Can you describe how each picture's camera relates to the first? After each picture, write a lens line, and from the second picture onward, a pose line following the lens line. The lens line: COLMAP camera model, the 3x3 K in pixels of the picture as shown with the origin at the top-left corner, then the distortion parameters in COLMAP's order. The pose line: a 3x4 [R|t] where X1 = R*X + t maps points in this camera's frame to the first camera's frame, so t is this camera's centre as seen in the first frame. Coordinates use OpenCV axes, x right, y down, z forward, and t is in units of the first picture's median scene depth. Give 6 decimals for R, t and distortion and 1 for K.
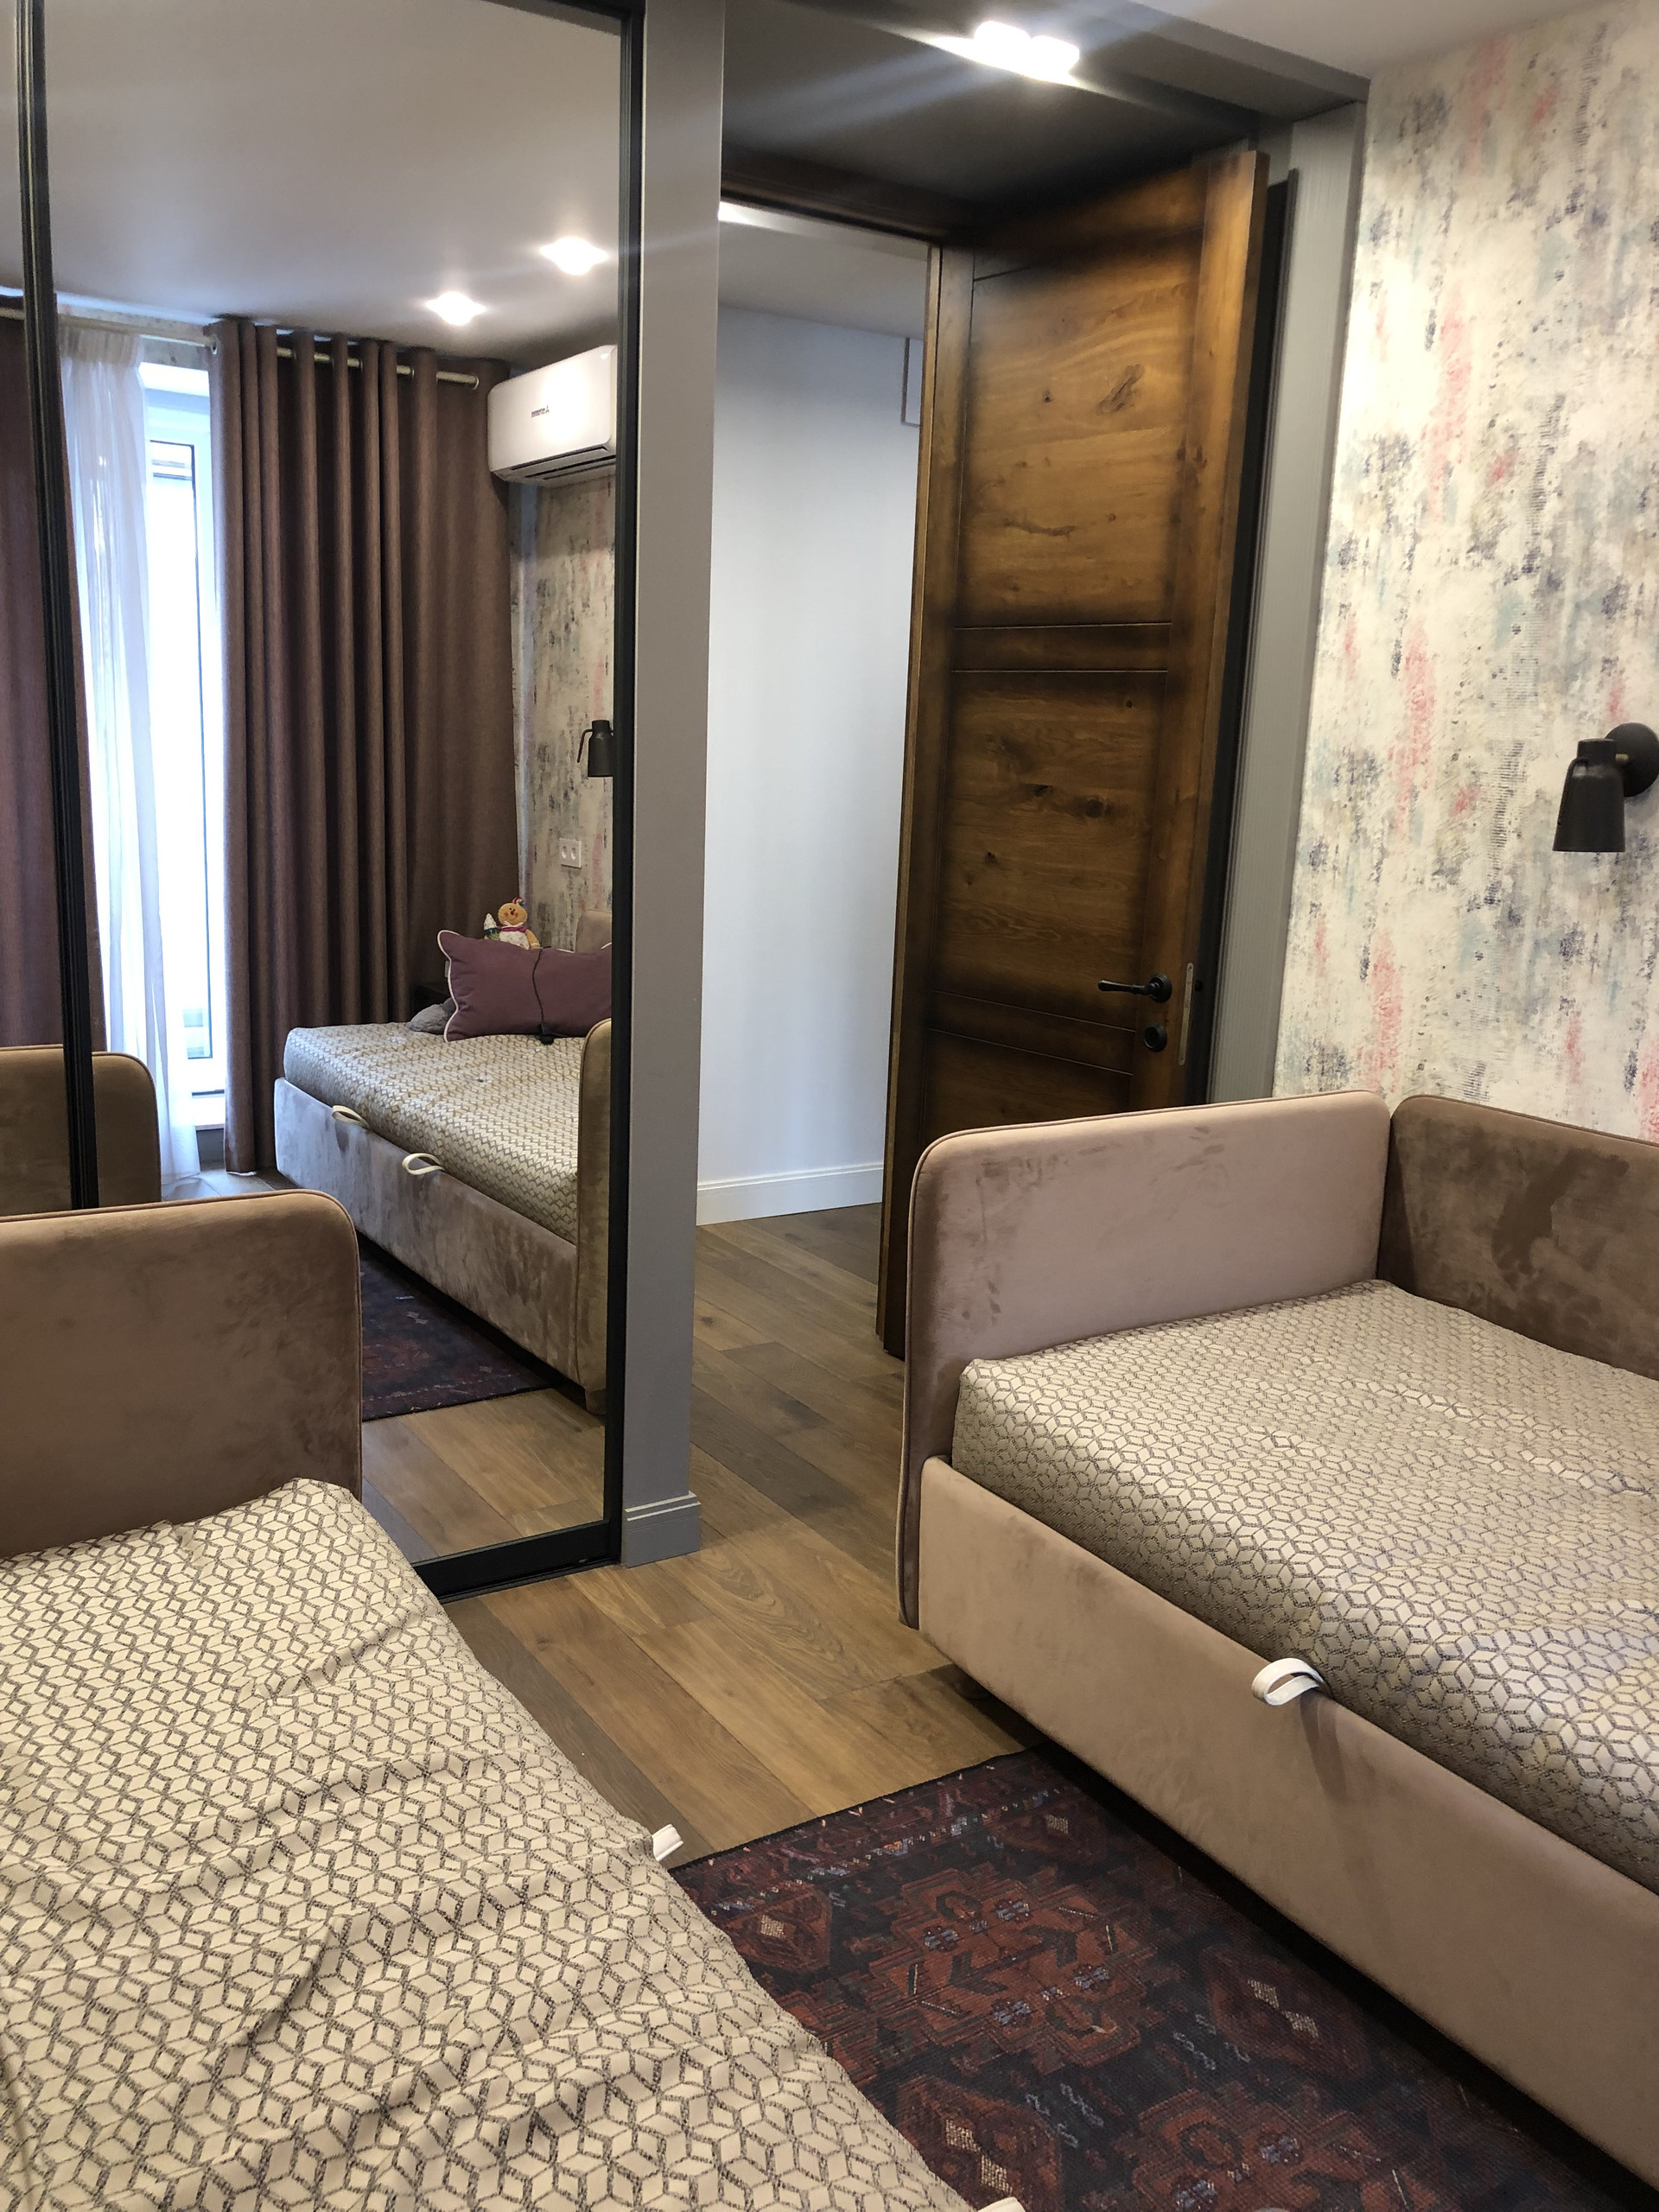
lens RADIAL K [[1803.6, 0, 829.6], [0, 1803.6, 1108.4], [0, 0, 1]] dist [0.041781, -0.065131]
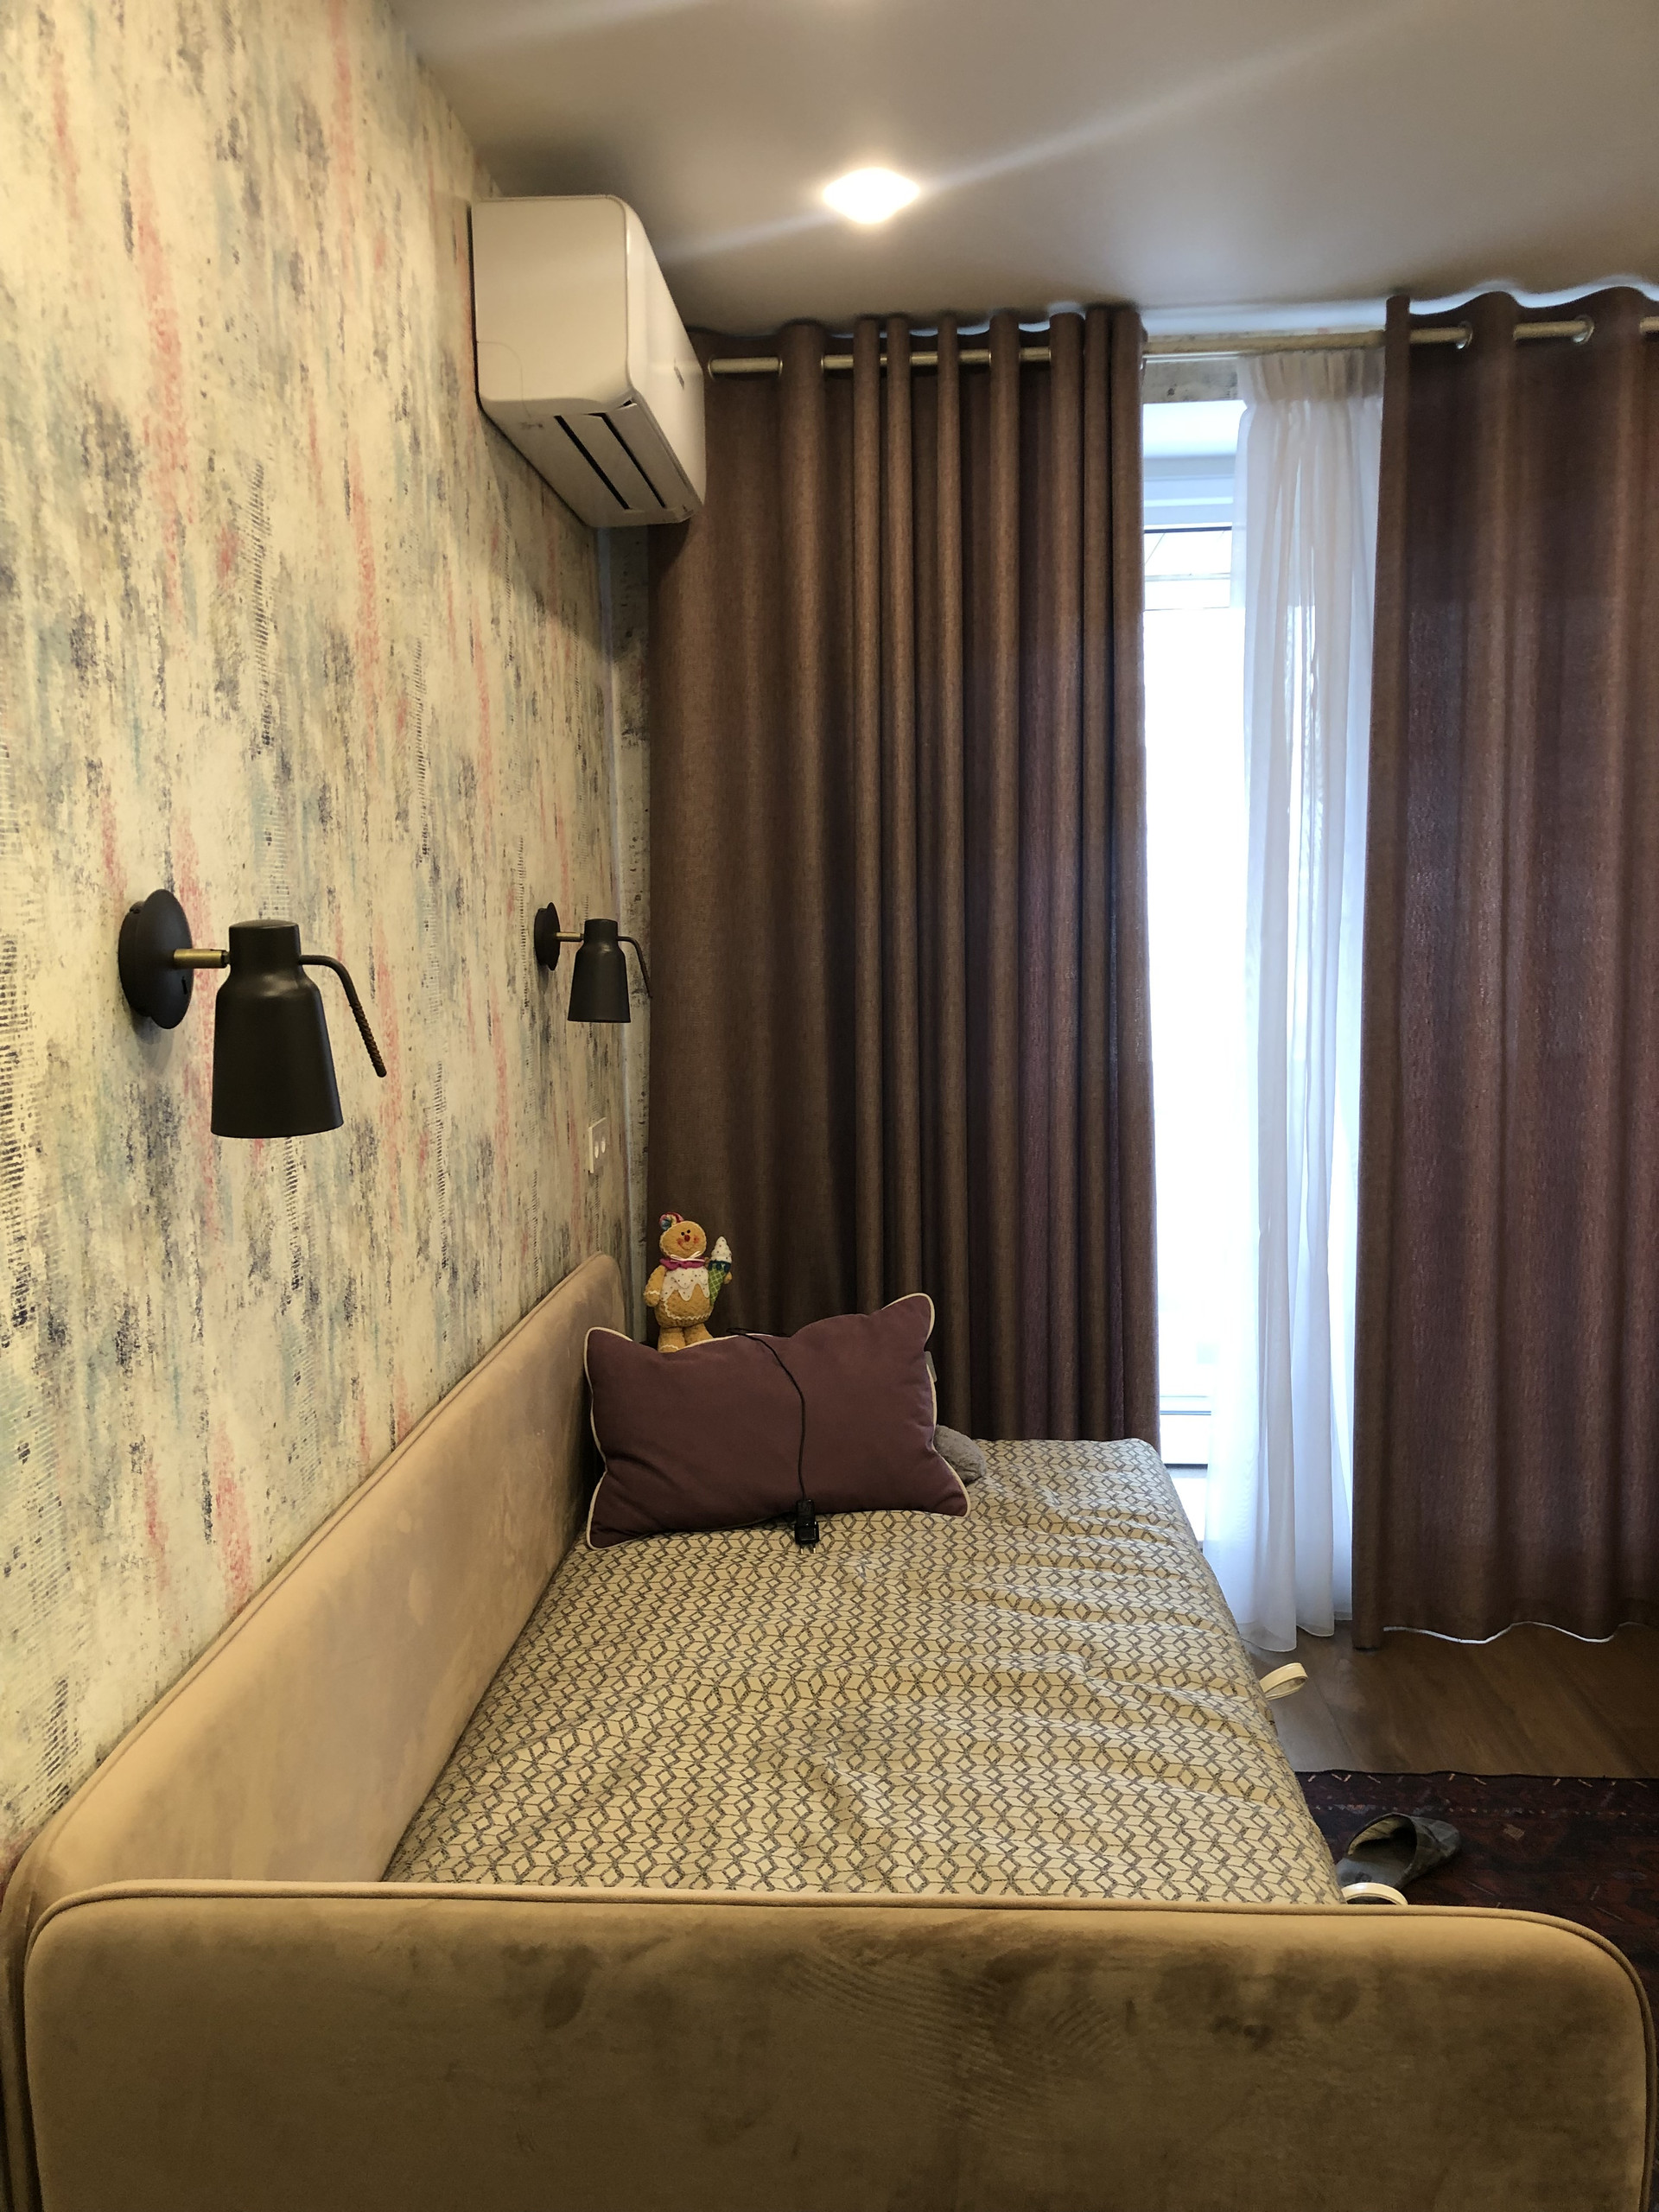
lens RADIAL K [[1803.6, 0, 828.5], [0, 1803.6, 1108.2], [0, 0, 1]] dist [0.041781, -0.065131]
pose [[-0.812665, -0.096448, 0.574694, -0.020151], [0.101744, 0.947575, 0.302902, -0.277464], [-0.573780, 0.304630, -0.760248, 1.243287]]
